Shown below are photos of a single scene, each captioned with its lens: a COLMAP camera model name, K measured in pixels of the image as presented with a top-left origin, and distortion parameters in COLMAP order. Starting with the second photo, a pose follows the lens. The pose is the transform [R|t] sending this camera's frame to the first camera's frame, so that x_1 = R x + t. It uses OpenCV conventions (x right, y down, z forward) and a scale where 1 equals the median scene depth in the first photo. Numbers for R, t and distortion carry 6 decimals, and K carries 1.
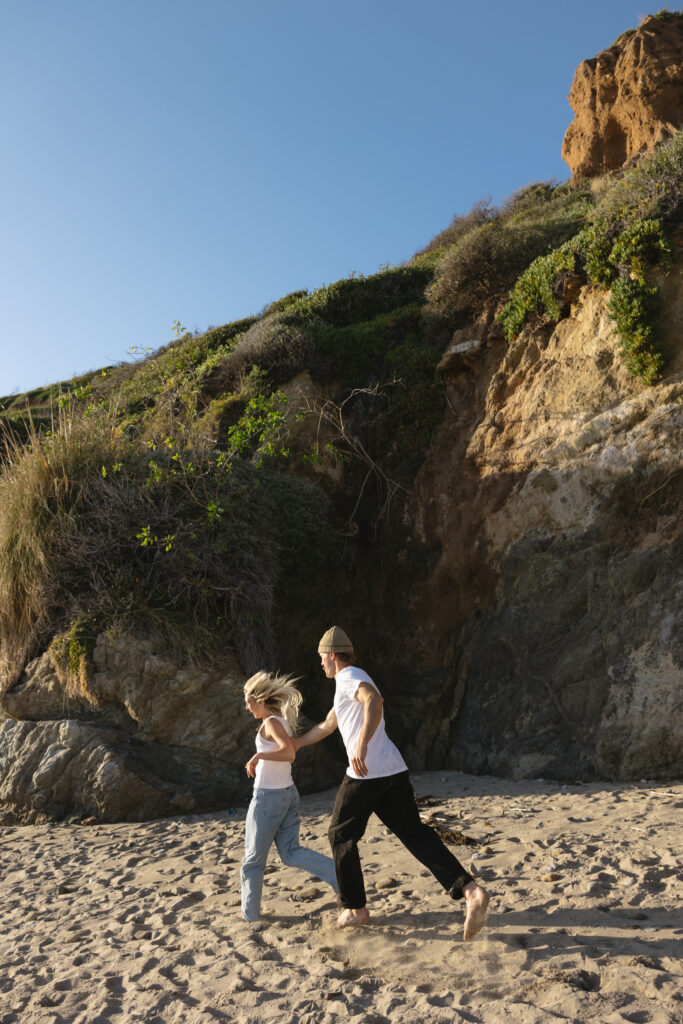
lens RADIAL K [[777.8, 0, 341.5], [0, 777.8, 512.0], [0, 0, 1]] dist [0.002037, 0.000431]
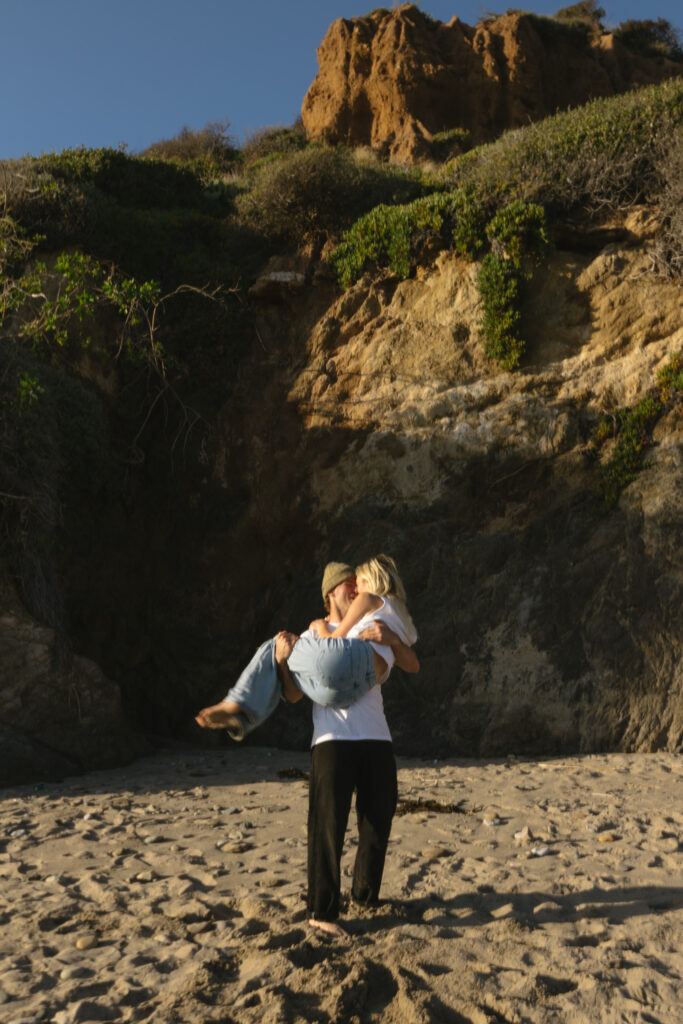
lens RADIAL K [[852.4, 0, 341.8], [0, 852.4, 557.5], [0, 0, 1]] dist [-0.007923, 0.000158]
pose [[0.852029, 0.144430, 0.503177, -0.256045], [-0.180066, 0.983394, 0.022635, 0.073164], [-0.491552, -0.109891, 0.863887, 0.128102]]
